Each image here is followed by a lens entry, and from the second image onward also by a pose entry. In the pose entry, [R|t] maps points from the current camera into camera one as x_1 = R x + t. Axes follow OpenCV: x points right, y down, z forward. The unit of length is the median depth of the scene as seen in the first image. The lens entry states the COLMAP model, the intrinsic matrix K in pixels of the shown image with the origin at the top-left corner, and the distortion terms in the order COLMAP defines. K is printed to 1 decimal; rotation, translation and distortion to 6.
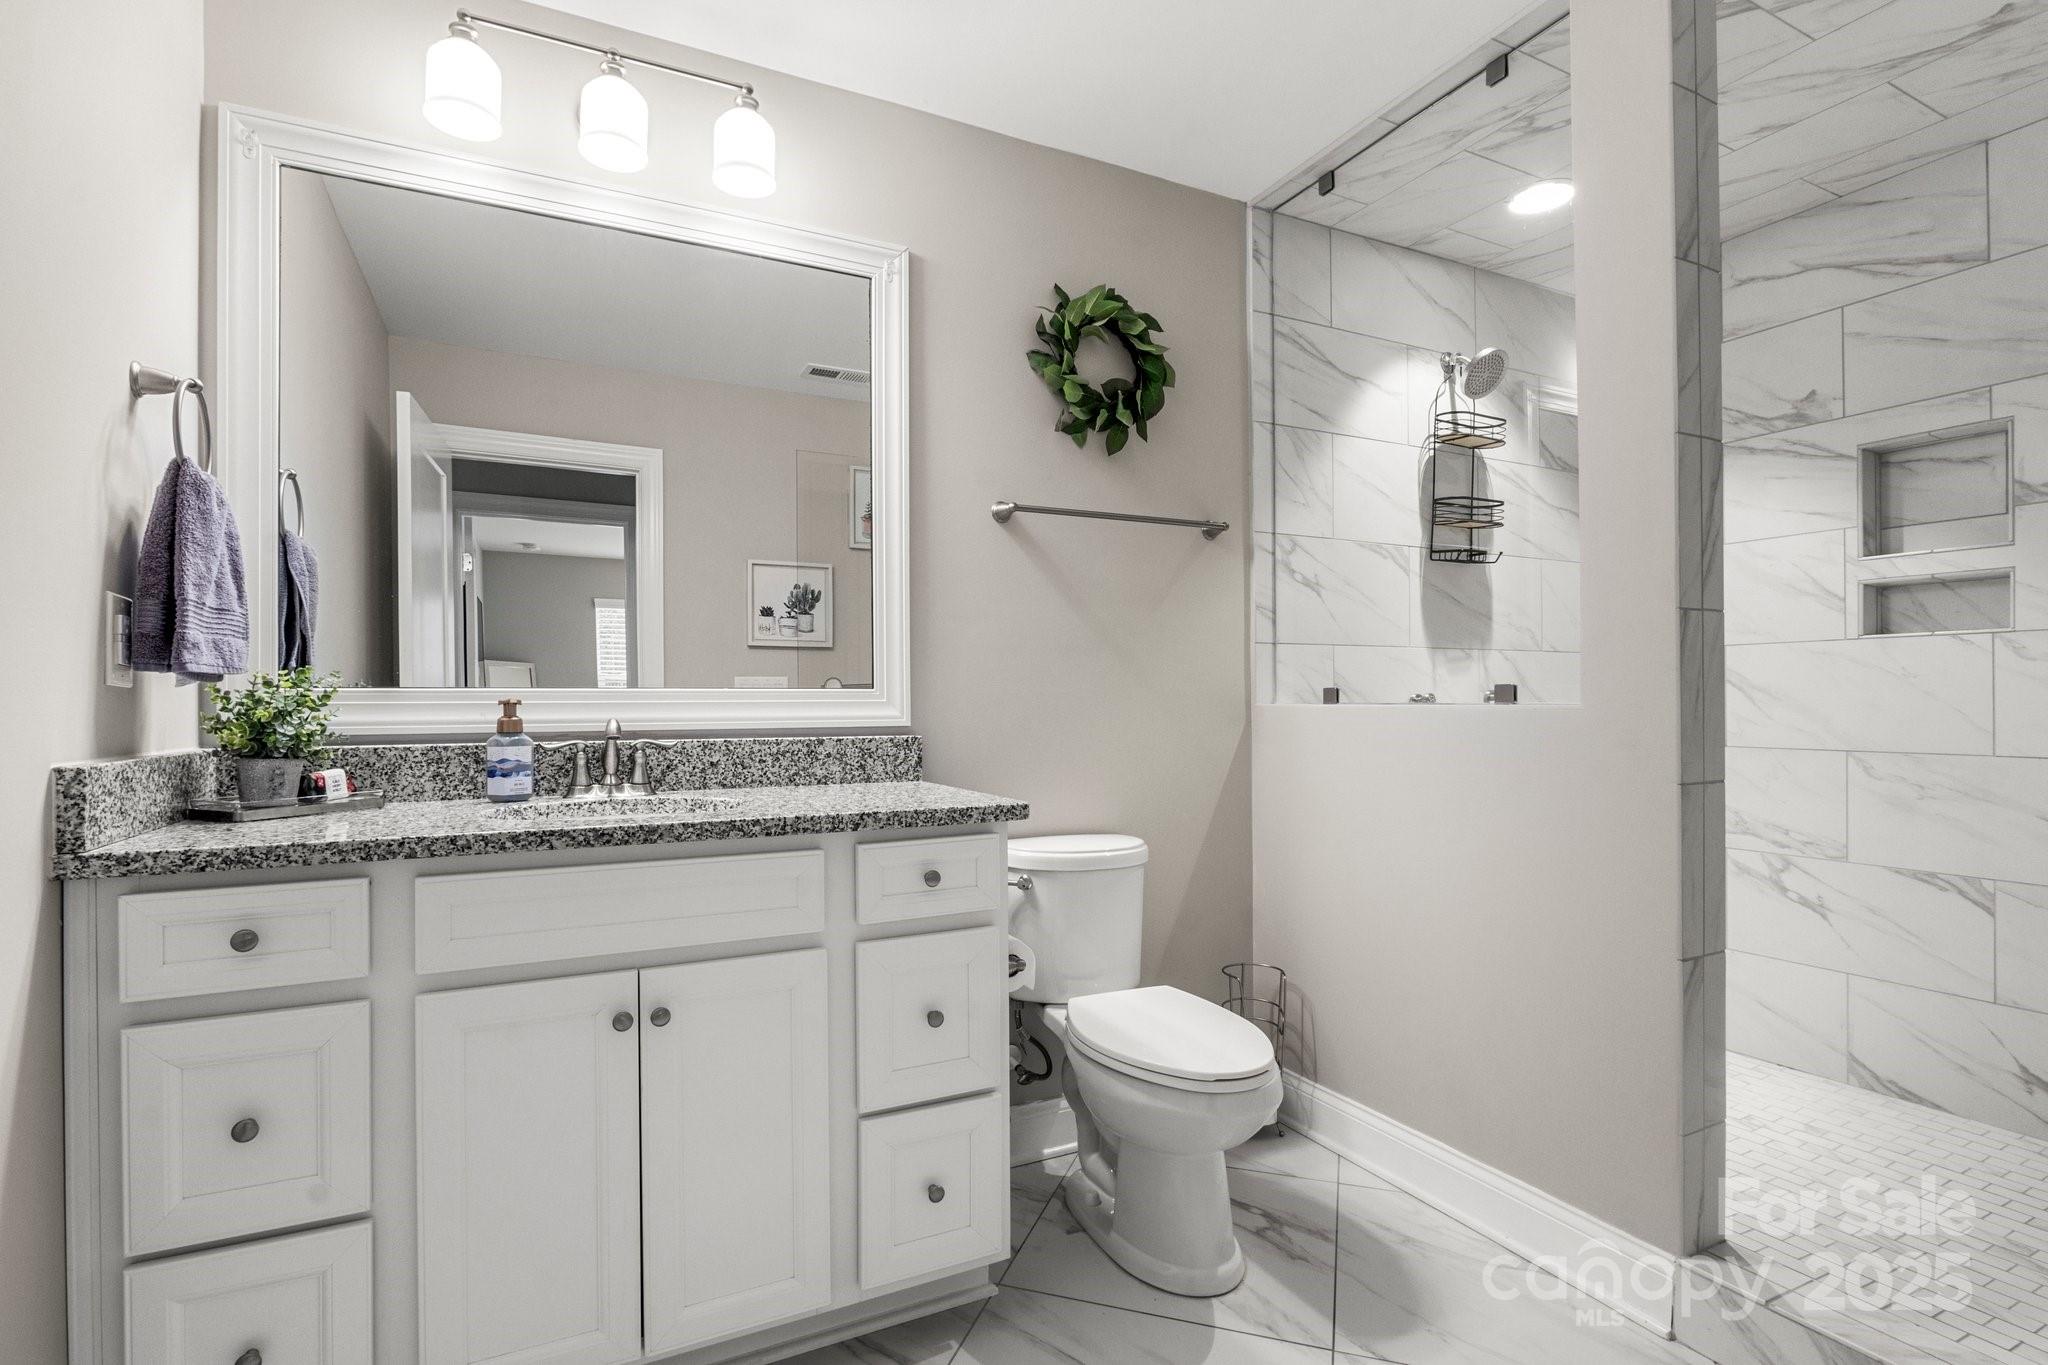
lens RADIAL K [[976.8, 0, 1027.6], [0, 976.8, 694.6], [0, 0, 1]] dist [-0.008574, 0.001702]
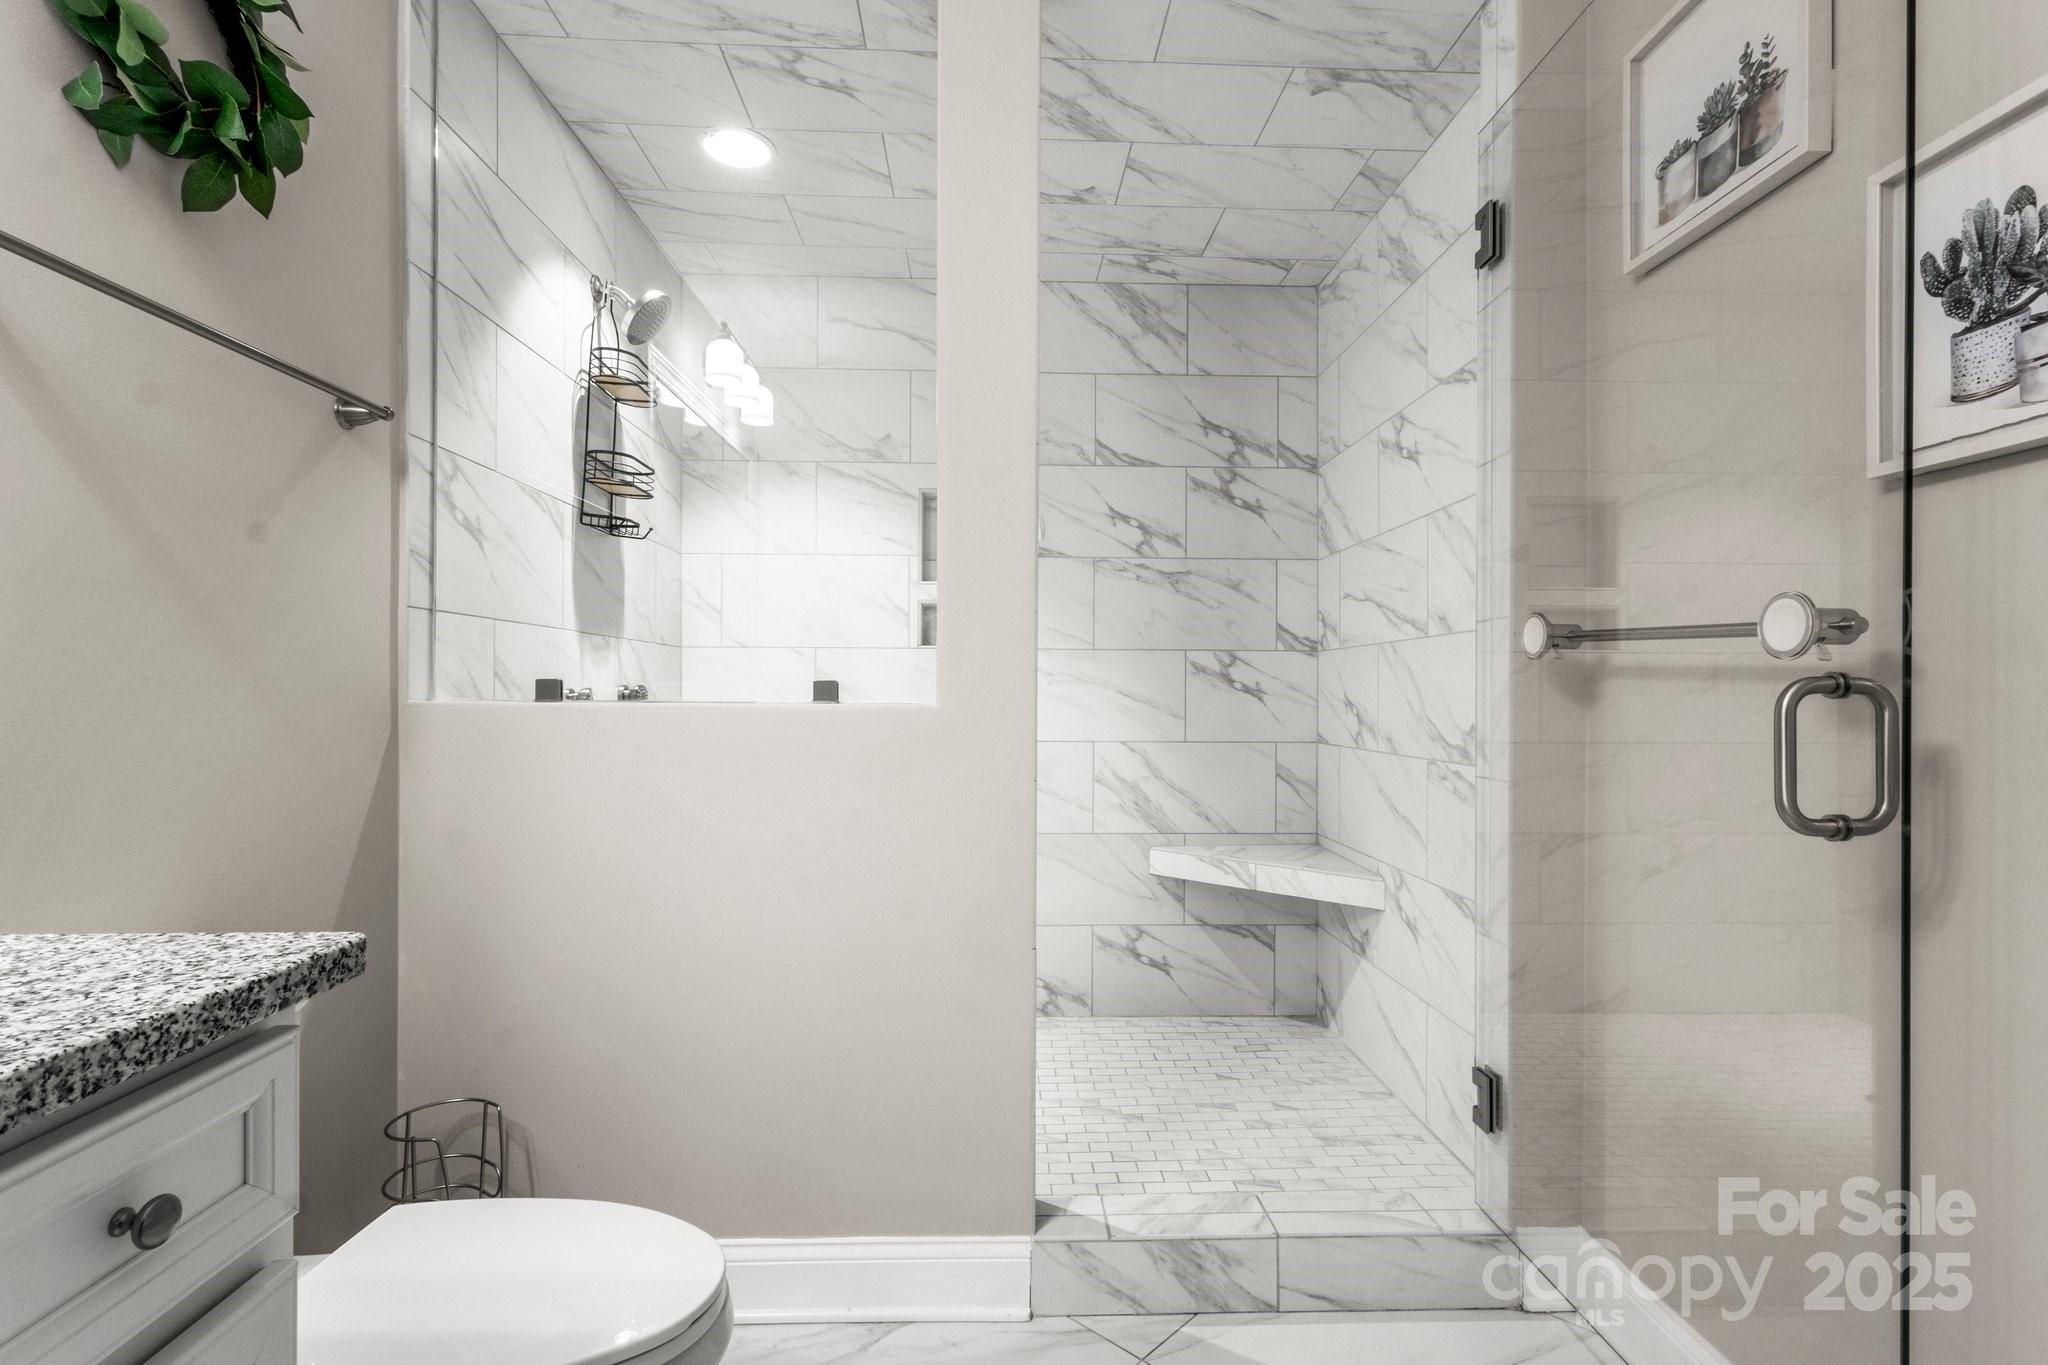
lens RADIAL K [[962.1, 0, 1024.2], [0, 962.1, 692.5], [0, 0, 1]] dist [0.005374, 0.001471]
pose [[0.419773, 0.009264, 0.907582, -0.172169], [-0.013357, 0.999903, -0.004028, 0.000990], [-0.907531, -0.010432, 0.419855, 0.359559]]
